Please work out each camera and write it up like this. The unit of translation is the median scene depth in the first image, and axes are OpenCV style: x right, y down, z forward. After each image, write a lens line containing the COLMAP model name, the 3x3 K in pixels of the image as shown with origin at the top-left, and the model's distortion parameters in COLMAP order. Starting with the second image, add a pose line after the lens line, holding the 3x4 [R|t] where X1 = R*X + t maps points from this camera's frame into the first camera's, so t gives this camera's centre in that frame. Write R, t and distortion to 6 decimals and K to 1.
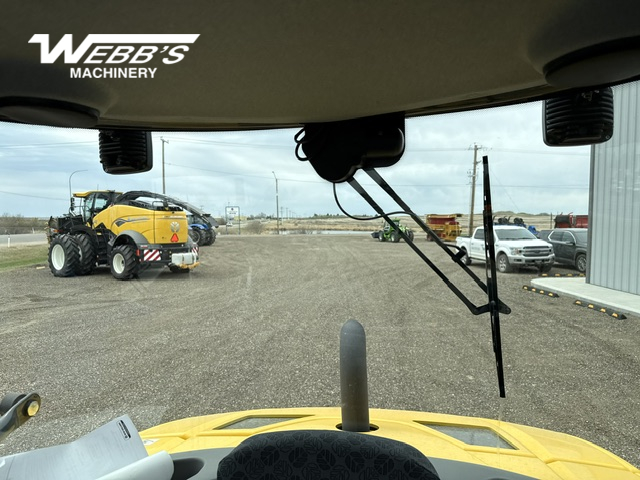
lens RADIAL K [[444.6, 0, 323.0], [0, 444.6, 241.7], [0, 0, 1]] dist [0.071720, -0.087479]
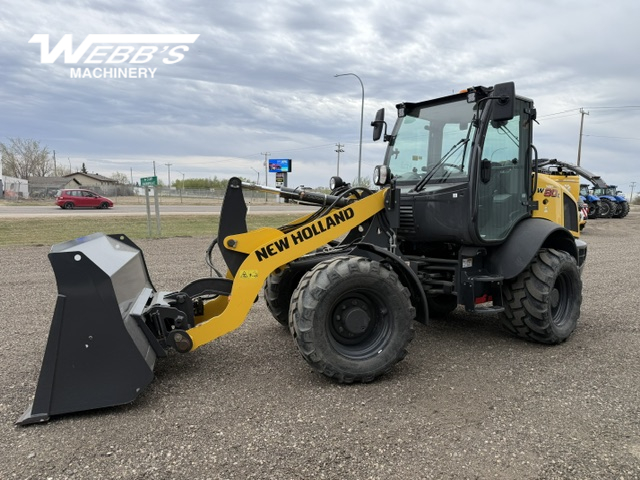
lens RADIAL K [[450.0, 0, 320.2], [0, 450.0, 237.9], [0, 0, 1]] dist [0.034856, -0.050139]
pose [[0.640927, 0.088622, -0.762469, 0.167746], [-0.059948, 0.996058, 0.065381, 0.055715], [0.765258, 0.003805, 0.643713, -0.247261]]
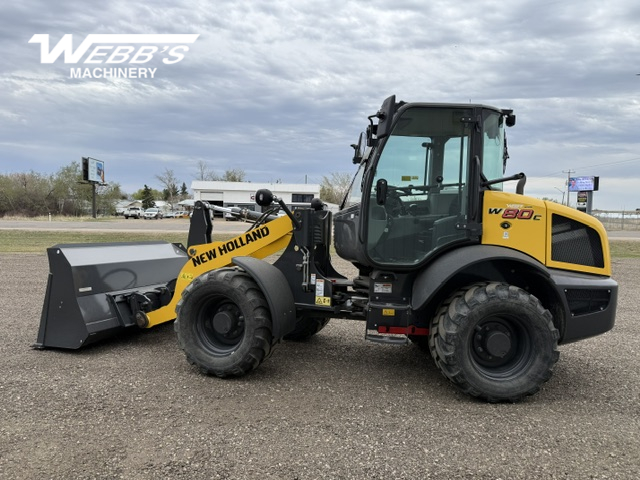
lens RADIAL K [[450.0, 0, 320.2], [0, 450.0, 237.9], [0, 0, 1]] dist [0.034856, -0.050139]
pose [[0.053674, 0.066199, -0.996362, 0.263694], [-0.073772, 0.995336, 0.062157, 0.042384], [0.995830, 0.070167, 0.058308, -0.066114]]
